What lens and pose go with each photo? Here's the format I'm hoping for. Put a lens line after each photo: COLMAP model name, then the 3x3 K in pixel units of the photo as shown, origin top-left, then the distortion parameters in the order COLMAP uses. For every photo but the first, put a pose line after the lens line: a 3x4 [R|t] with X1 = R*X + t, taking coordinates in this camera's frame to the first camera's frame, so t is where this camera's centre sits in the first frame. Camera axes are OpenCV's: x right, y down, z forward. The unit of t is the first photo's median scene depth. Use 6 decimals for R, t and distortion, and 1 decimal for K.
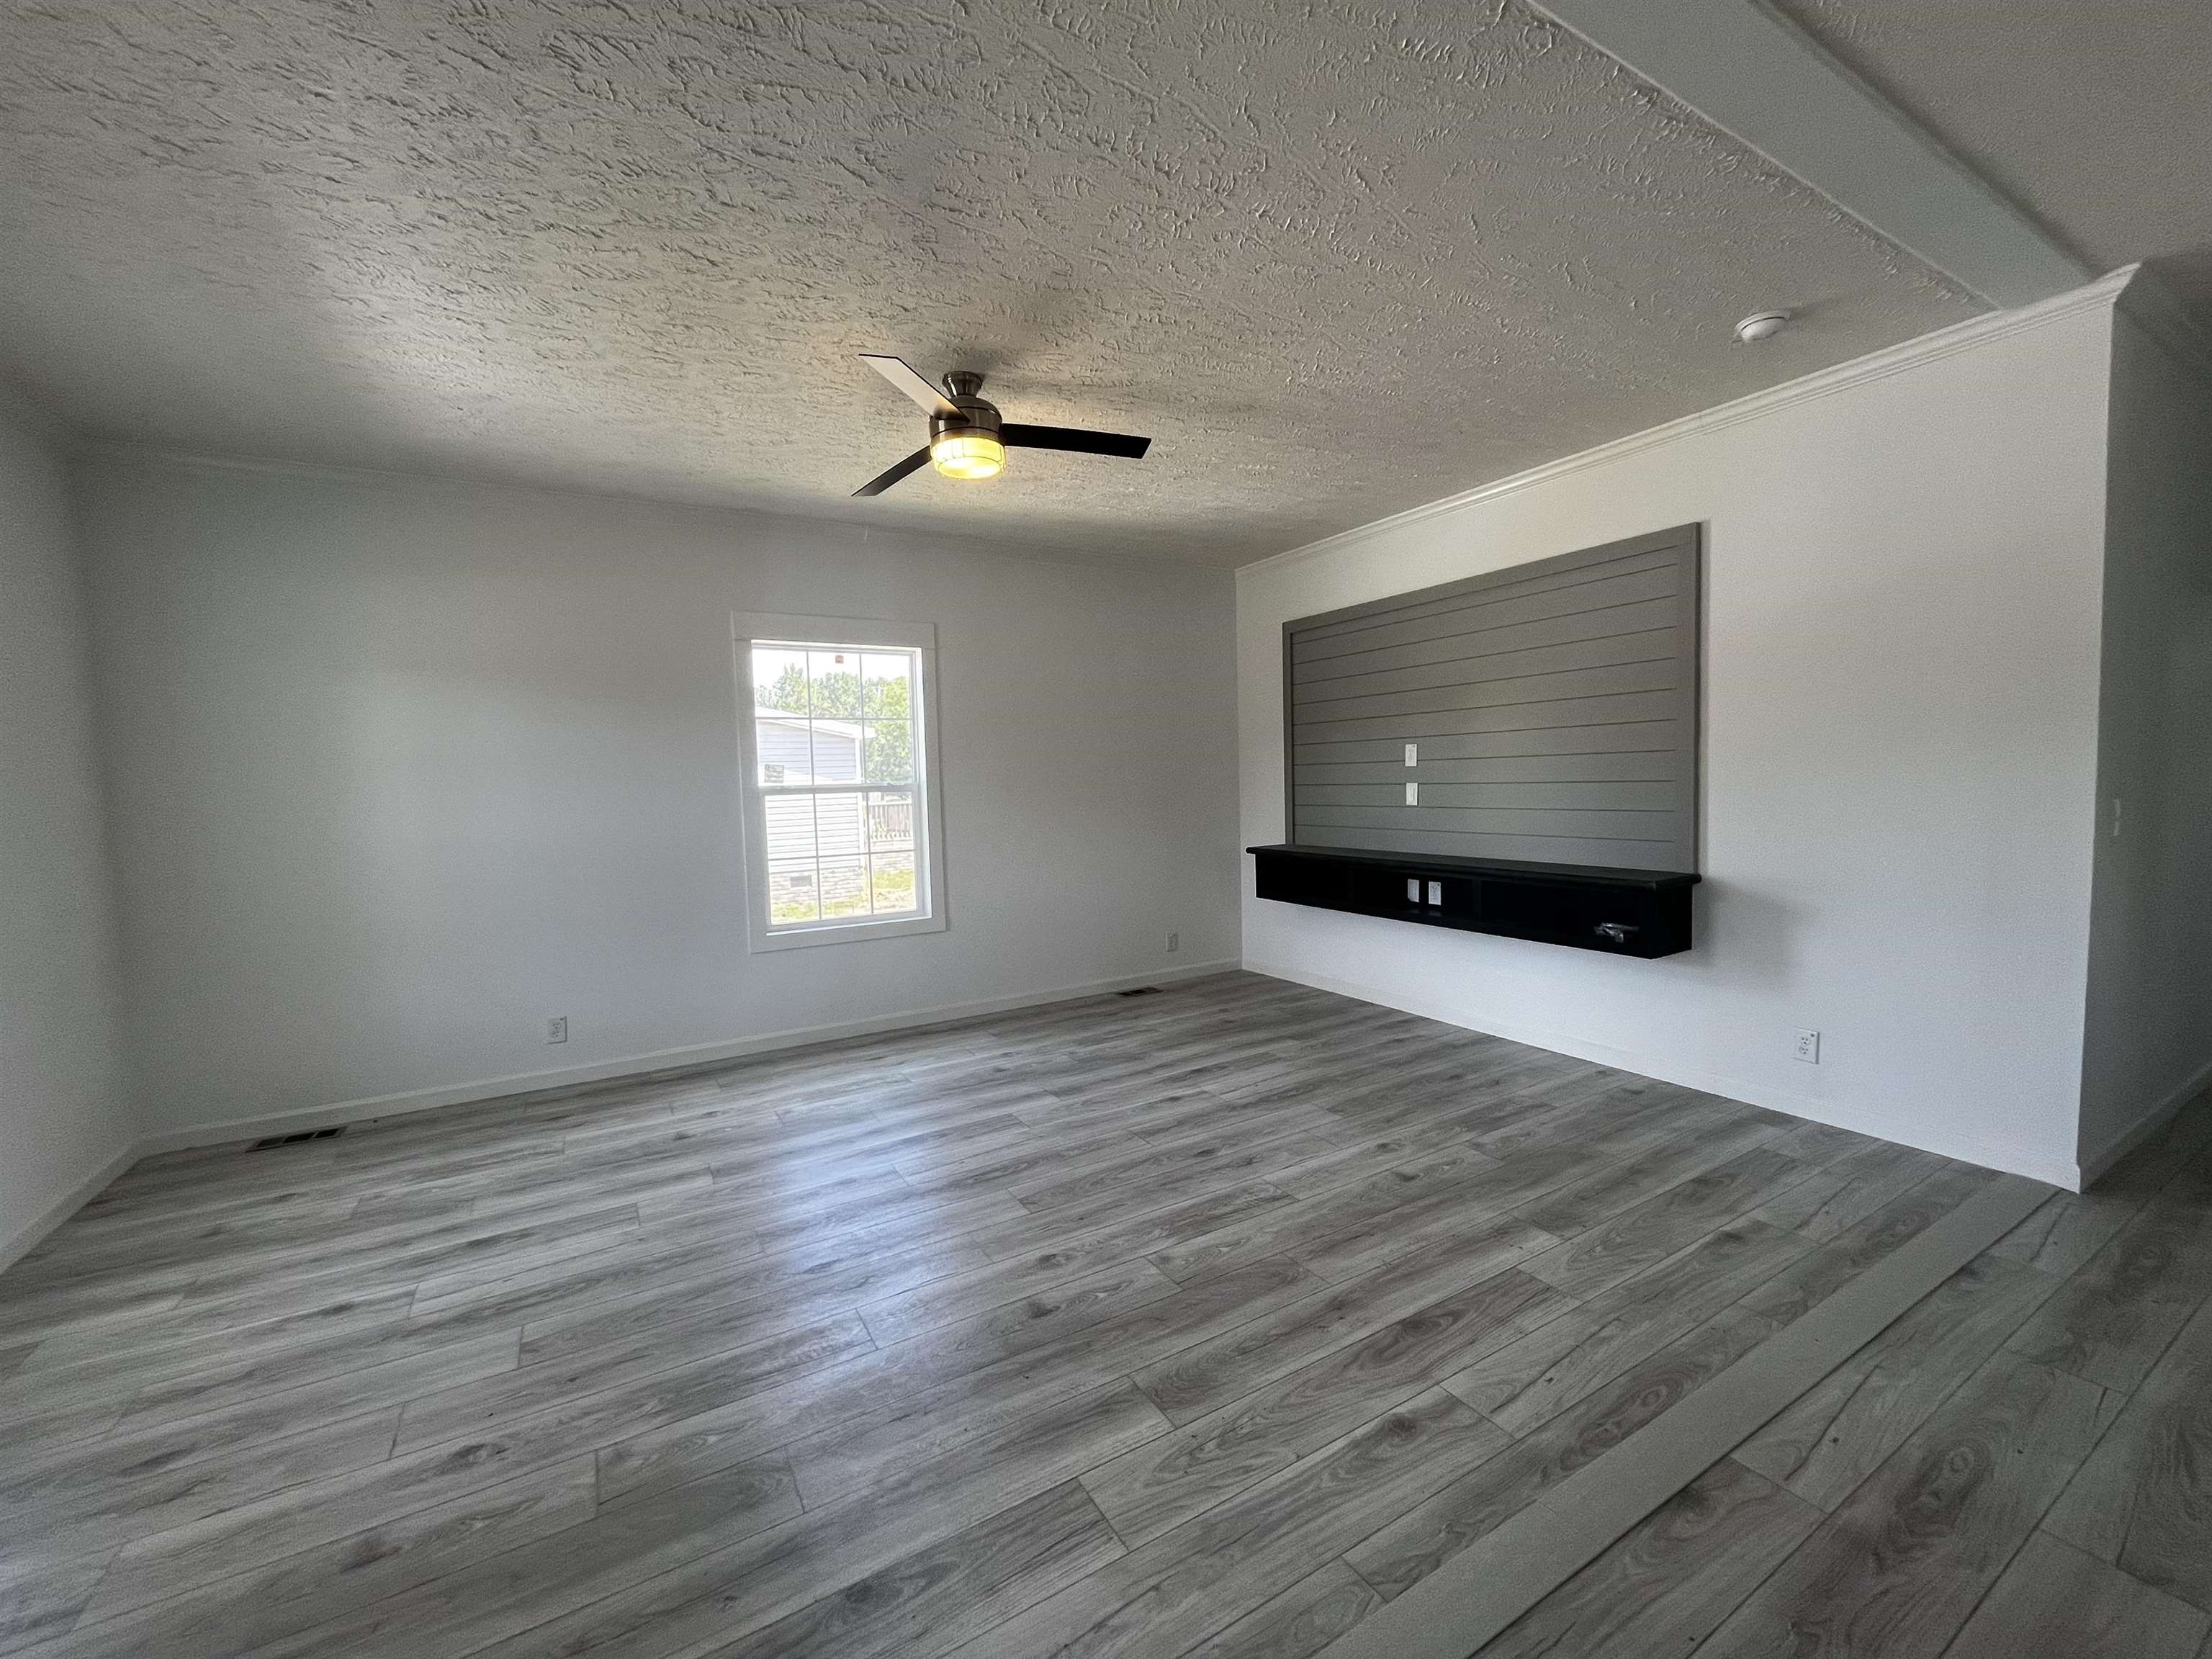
lens RADIAL K [[893.7, 0, 1106.0], [0, 893.7, 829.5], [0, 0, 1]] dist [-0.000982, -0.000099]
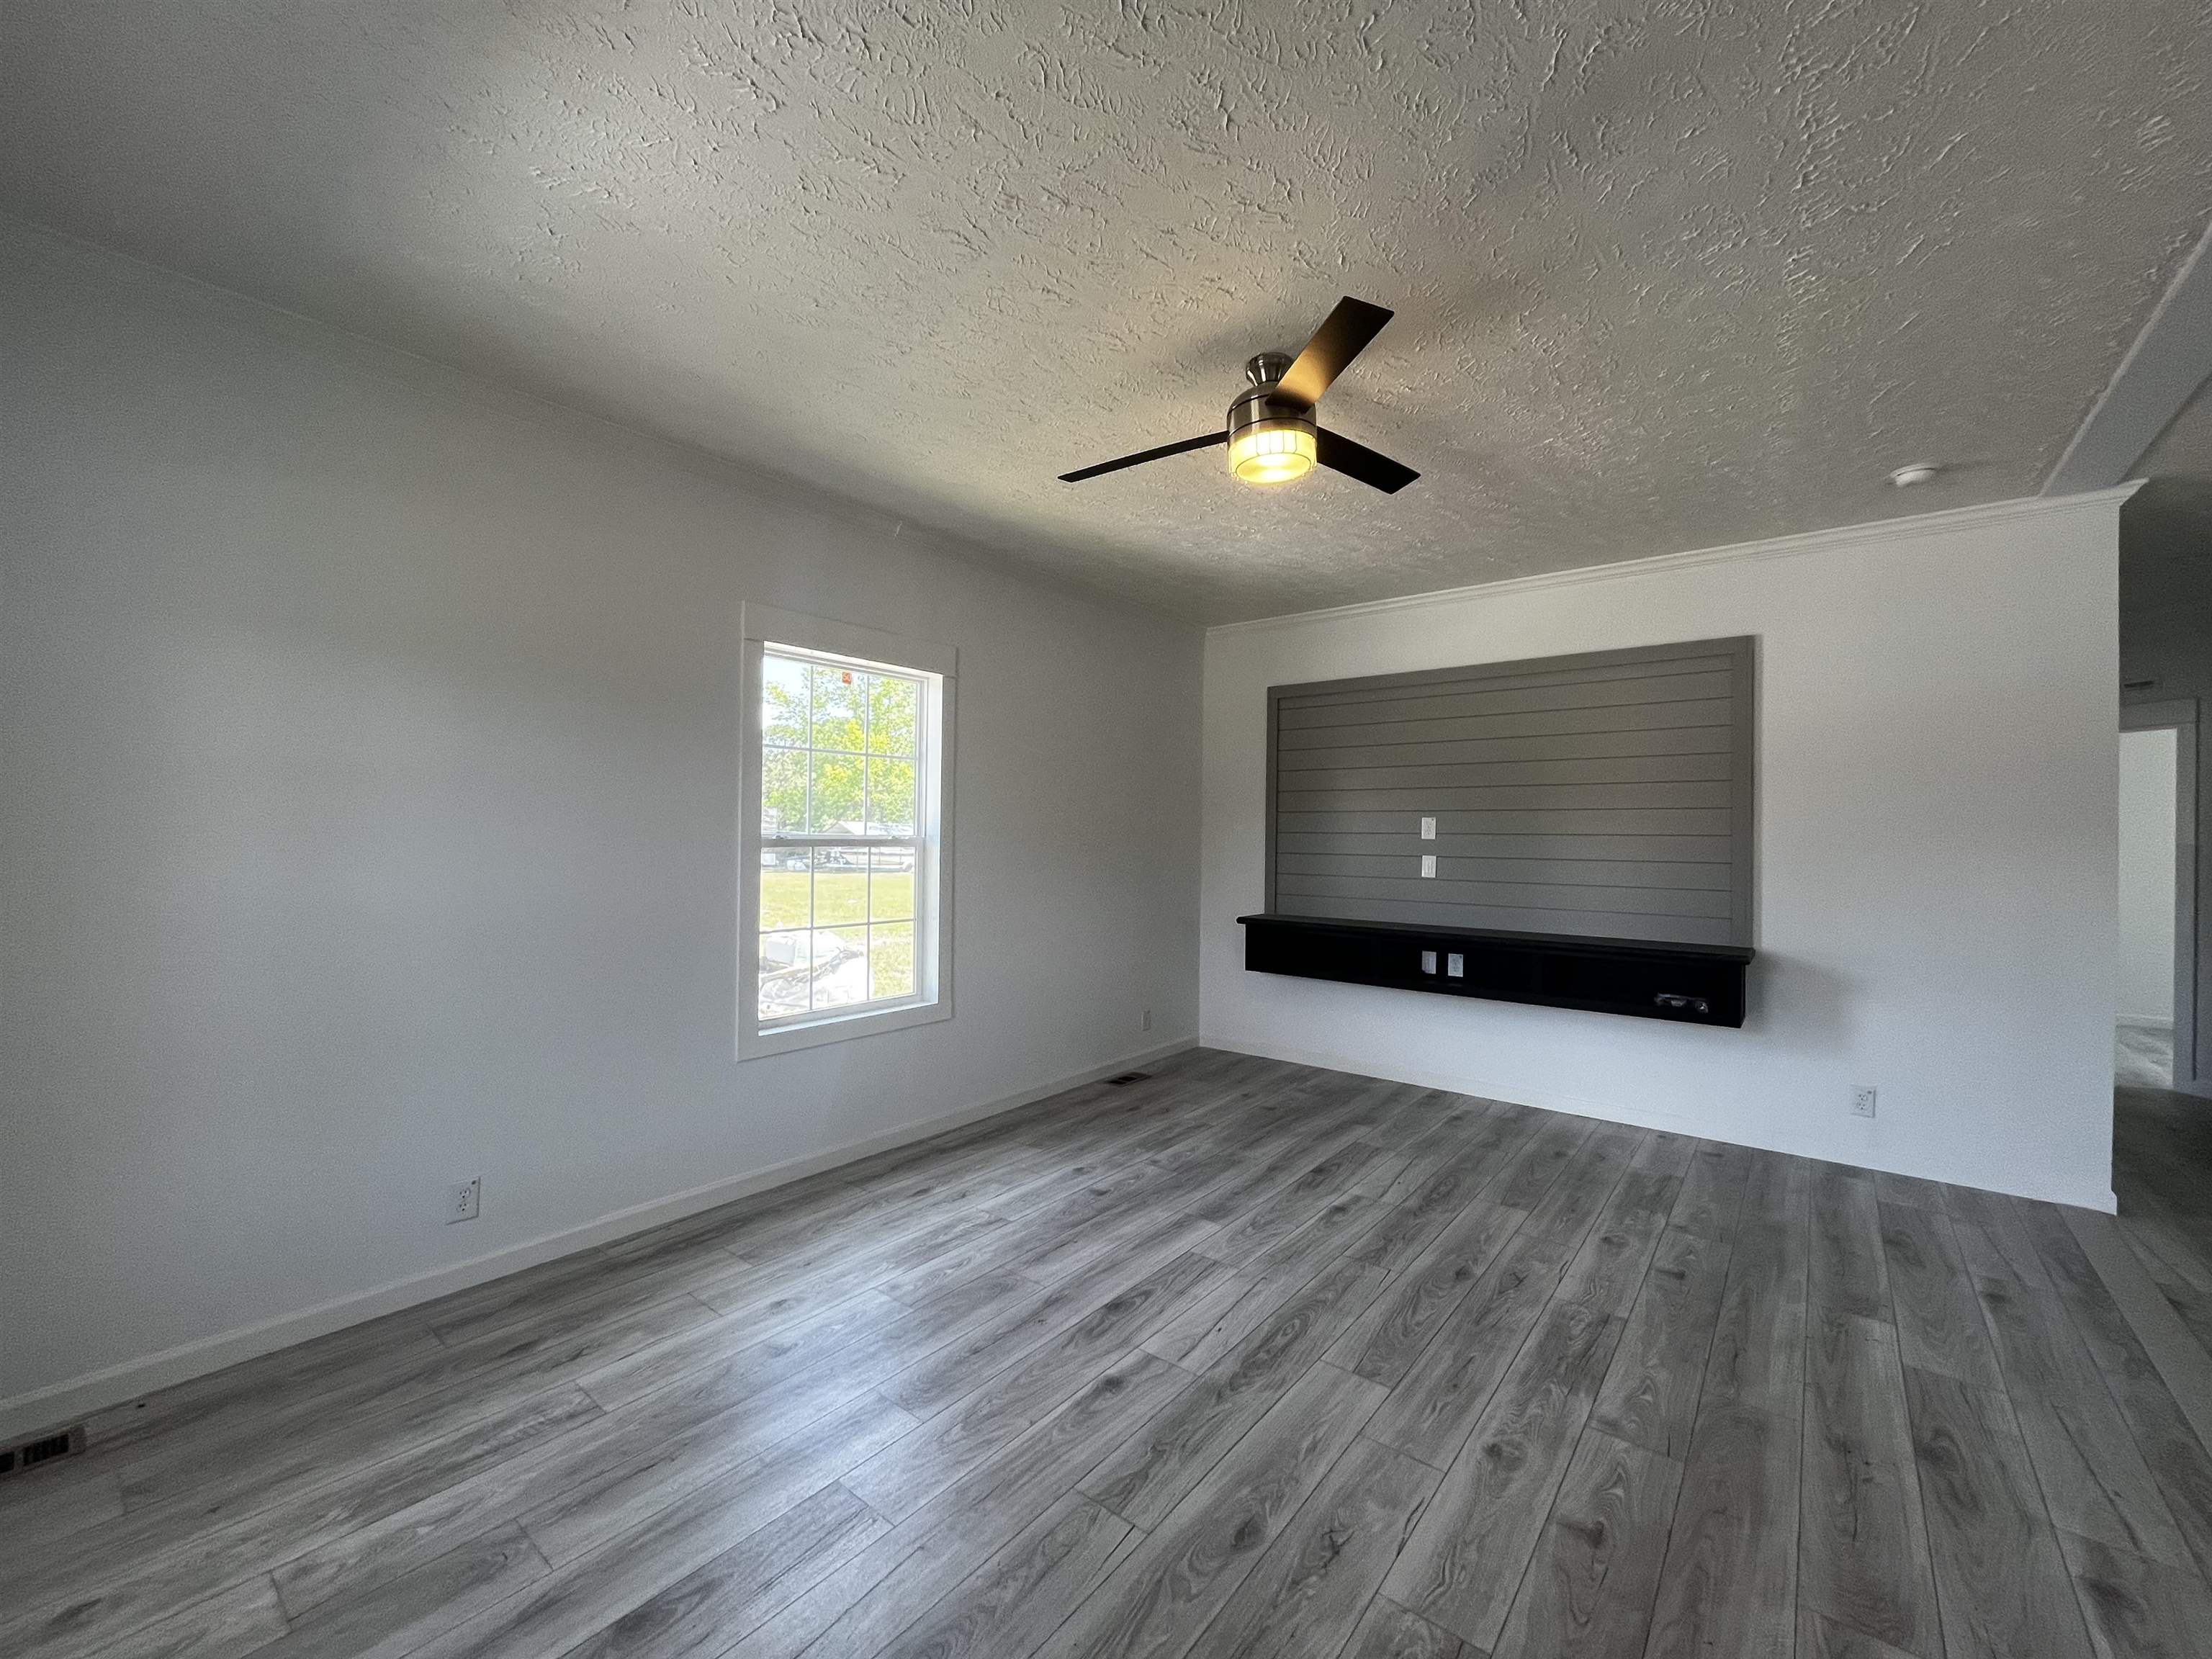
lens RADIAL K [[893.7, 0, 1106.0], [0, 893.7, 829.5], [0, 0, 1]] dist [-0.000982, -0.000099]
pose [[0.933738, 0.040114, 0.355702, -0.456853], [-0.015974, 0.997381, -0.070547, -0.005494], [-0.357600, 0.060191, 0.931933, 0.233916]]
